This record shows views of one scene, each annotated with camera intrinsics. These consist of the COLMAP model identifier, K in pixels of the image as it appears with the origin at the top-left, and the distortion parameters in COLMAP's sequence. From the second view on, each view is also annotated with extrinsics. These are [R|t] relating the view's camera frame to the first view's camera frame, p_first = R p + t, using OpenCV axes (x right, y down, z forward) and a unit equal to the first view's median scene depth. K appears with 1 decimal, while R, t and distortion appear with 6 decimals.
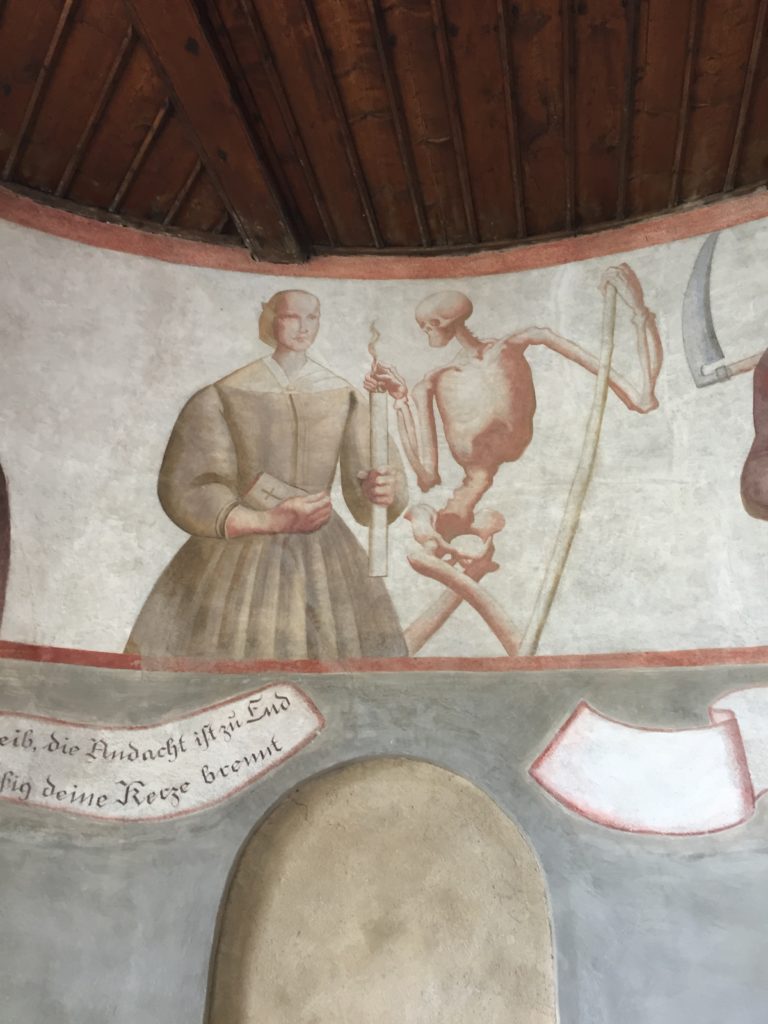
lens RADIAL K [[867.0, 0, 378.4], [0, 867.0, 510.6], [0, 0, 1]] dist [0.082770, -0.105341]
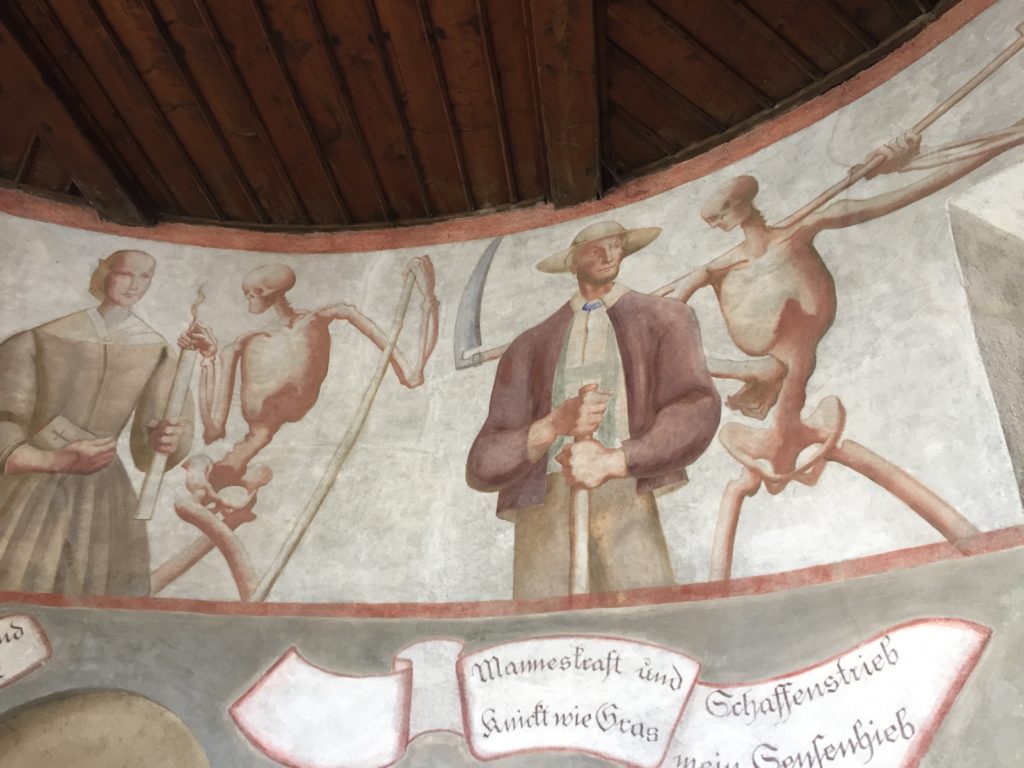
lens RADIAL K [[867.0, 0, 505.3], [0, 867.0, 388.0], [0, 0, 1]] dist [0.082770, -0.105341]
pose [[0.995563, 0.078889, 0.051295, 0.376170], [-0.073852, 0.992866, -0.093615, -0.016791], [-0.058315, 0.089411, 0.994286, -0.116822]]
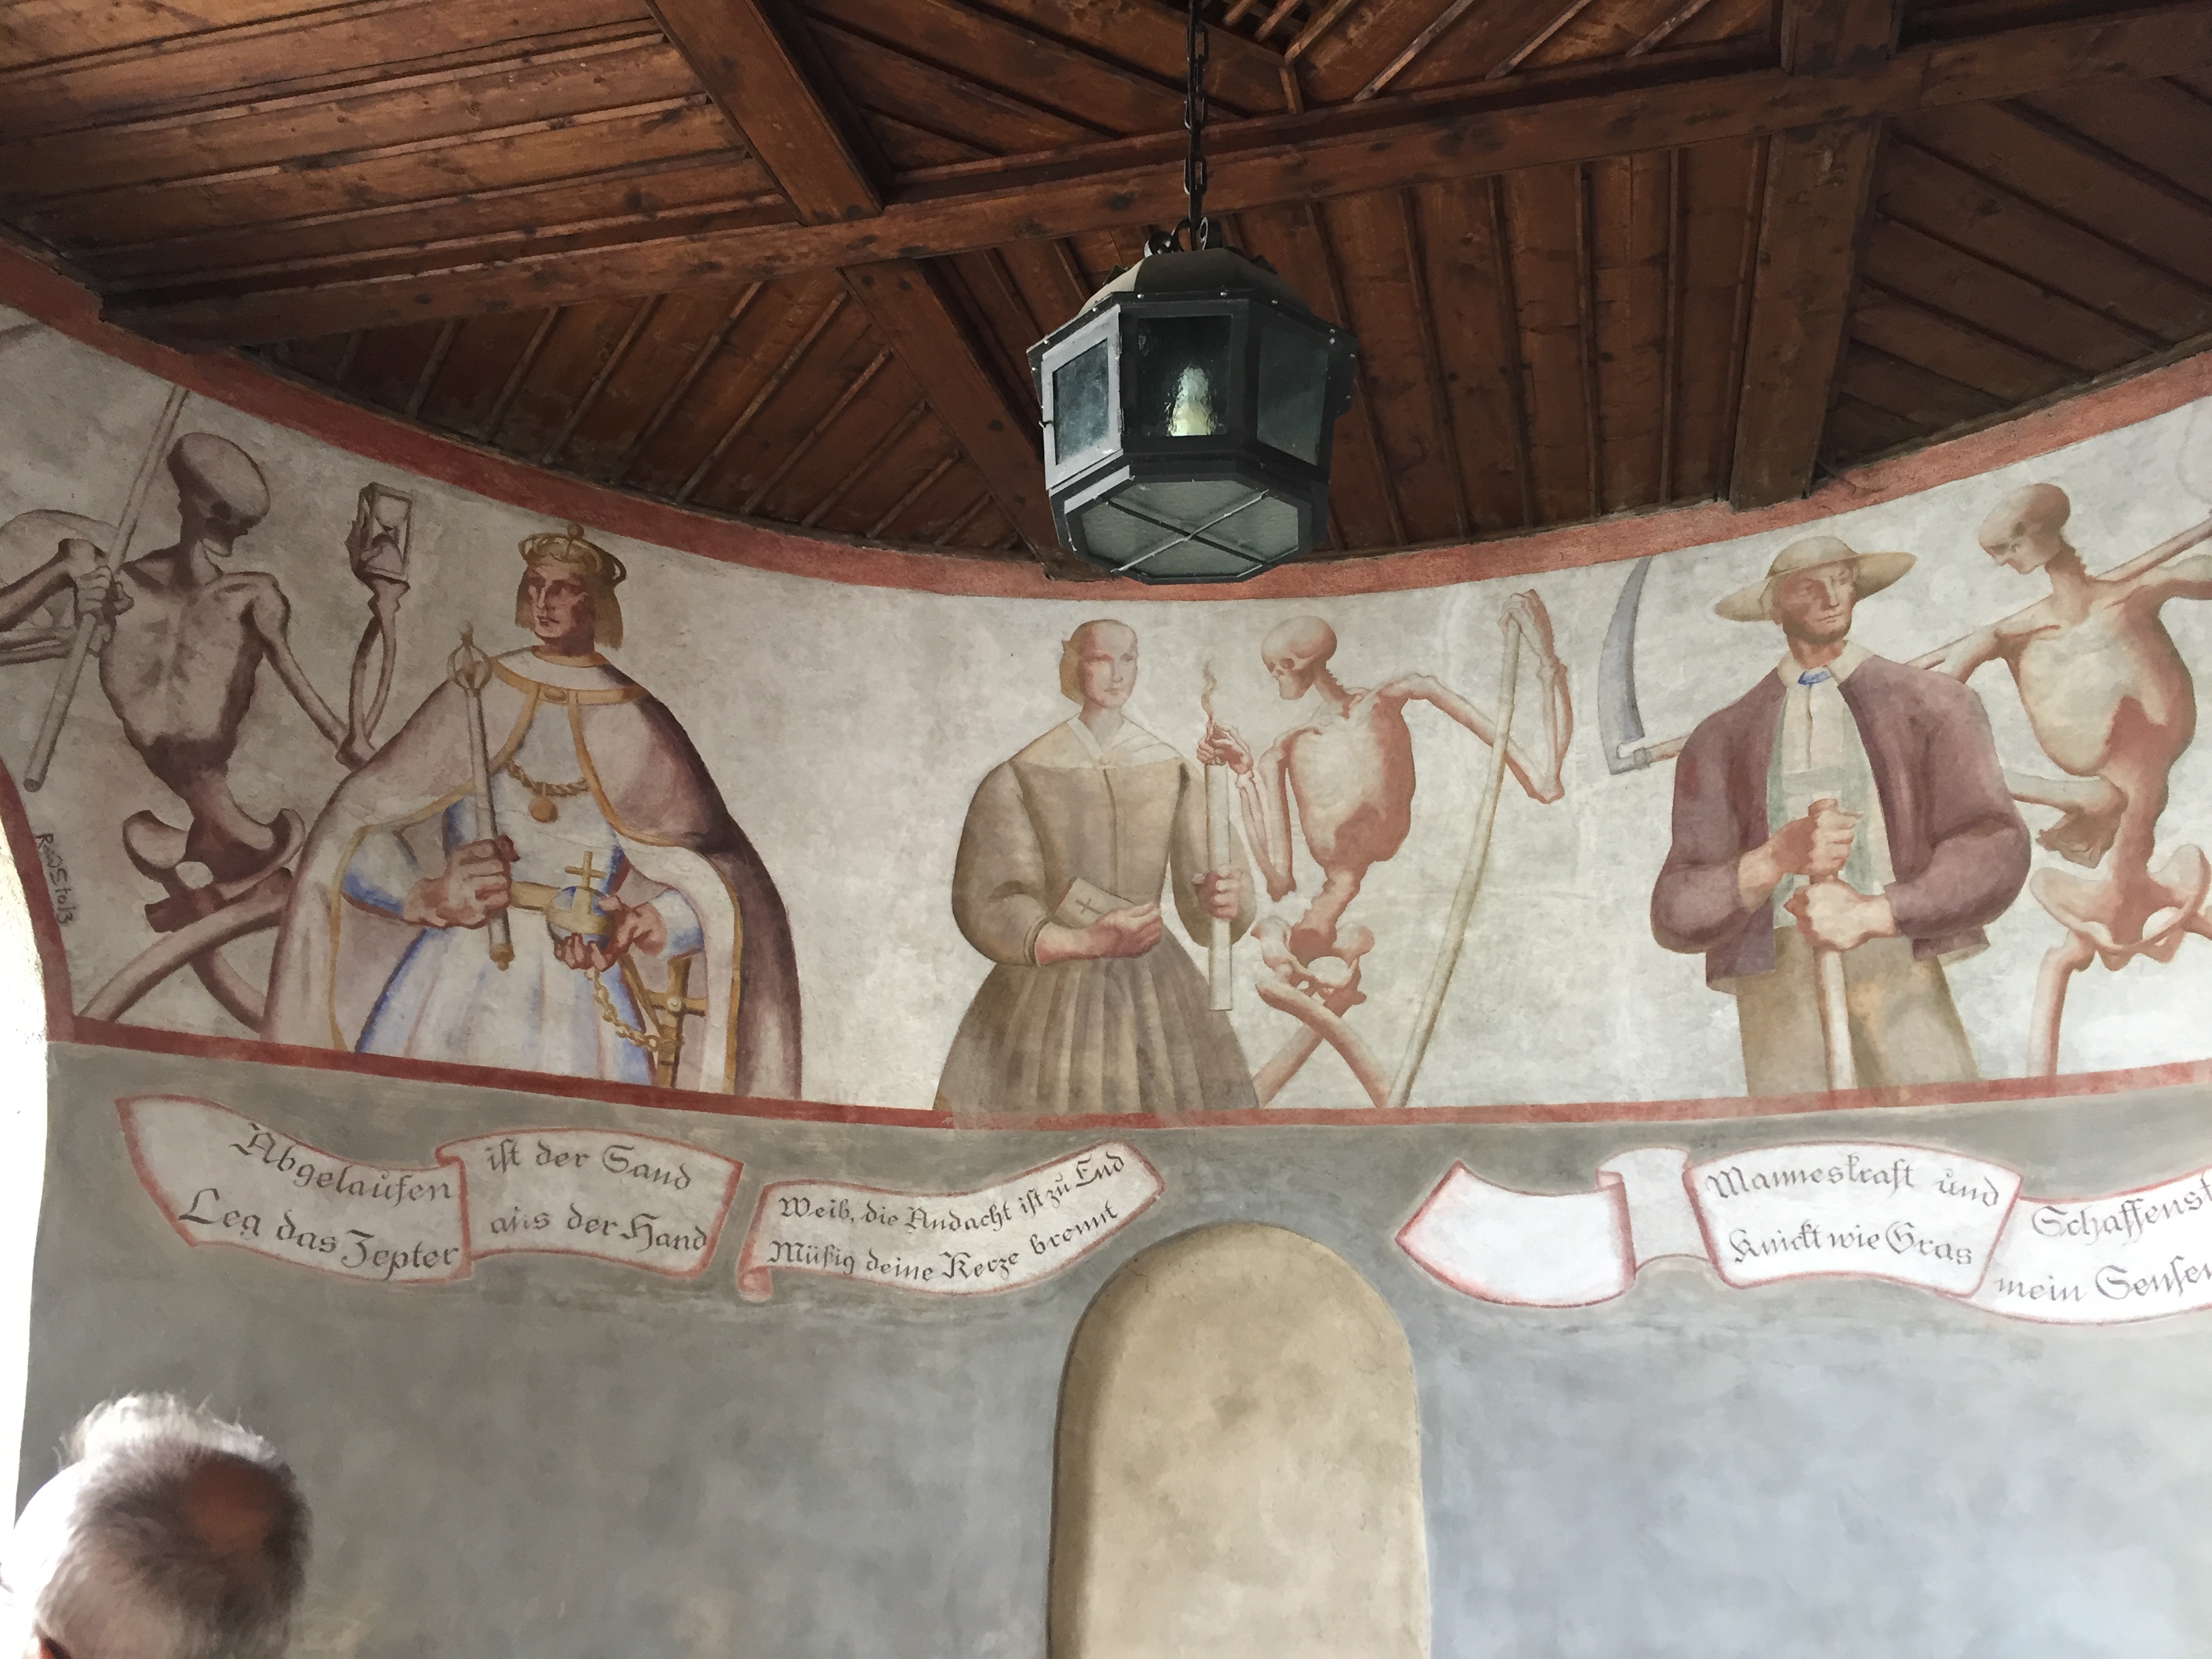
lens RADIAL K [[1848.2, 0, 1111.4], [0, 1848.2, 843.7], [0, 0, 1]] dist [0.082745, -0.107952]
pose [[0.998463, -0.019844, -0.051748, -0.010392], [0.026728, 0.990357, 0.135938, -0.326729], [0.048551, -0.137113, 0.989365, -0.744289]]
